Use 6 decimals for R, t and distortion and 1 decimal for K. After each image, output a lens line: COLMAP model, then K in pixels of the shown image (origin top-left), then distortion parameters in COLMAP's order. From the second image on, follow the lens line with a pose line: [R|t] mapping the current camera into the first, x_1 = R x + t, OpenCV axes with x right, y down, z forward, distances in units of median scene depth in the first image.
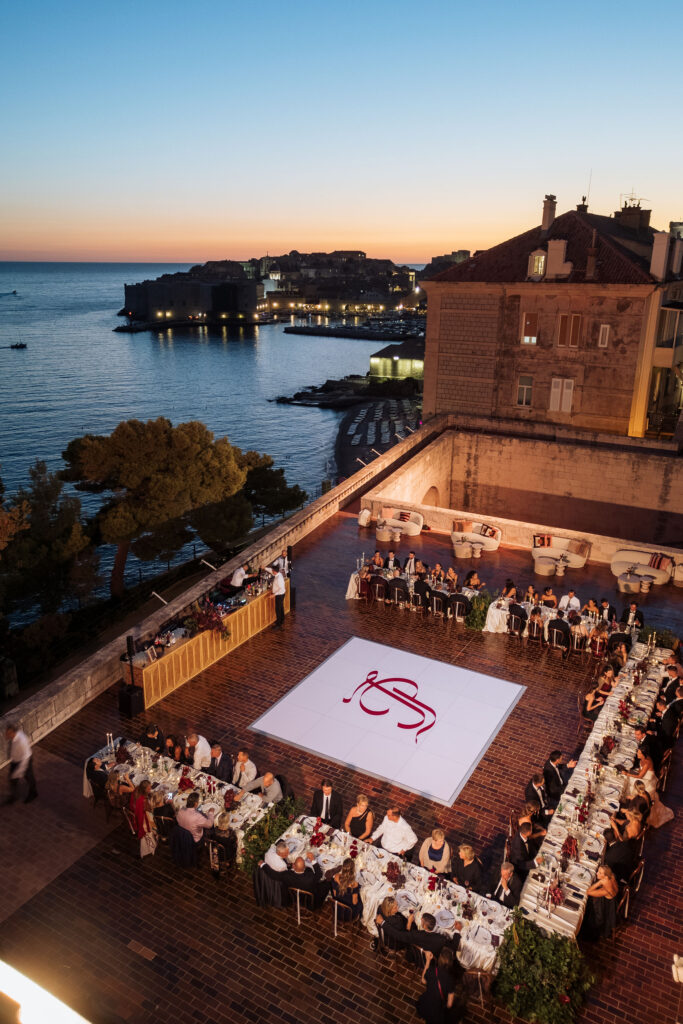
lens RADIAL K [[728.2, 0, 341.5], [0, 728.2, 512.0], [0, 0, 1]] dist [0.060860, -0.000998]
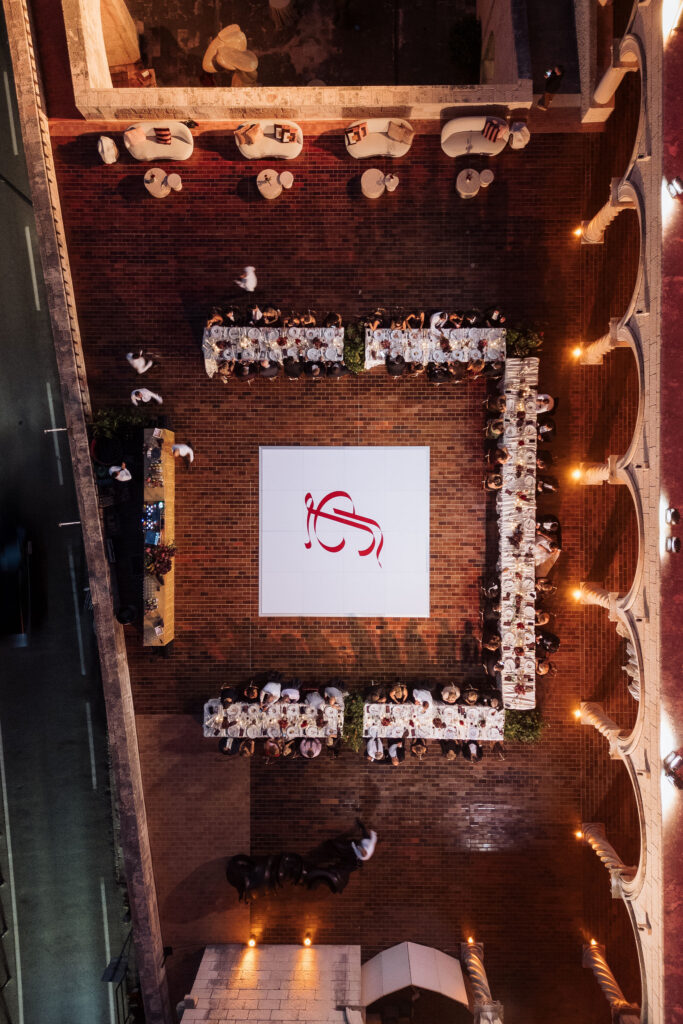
lens RADIAL K [[728.2, 0, 341.5], [0, 728.2, 512.0], [0, 0, 1]] dist [0.060860, -0.000998]
pose [[0.862869, -0.505297, -0.011542, 0.098942], [0.183196, 0.291387, 0.938900, -0.903990], [-0.471060, -0.812262, 0.343997, 0.621919]]
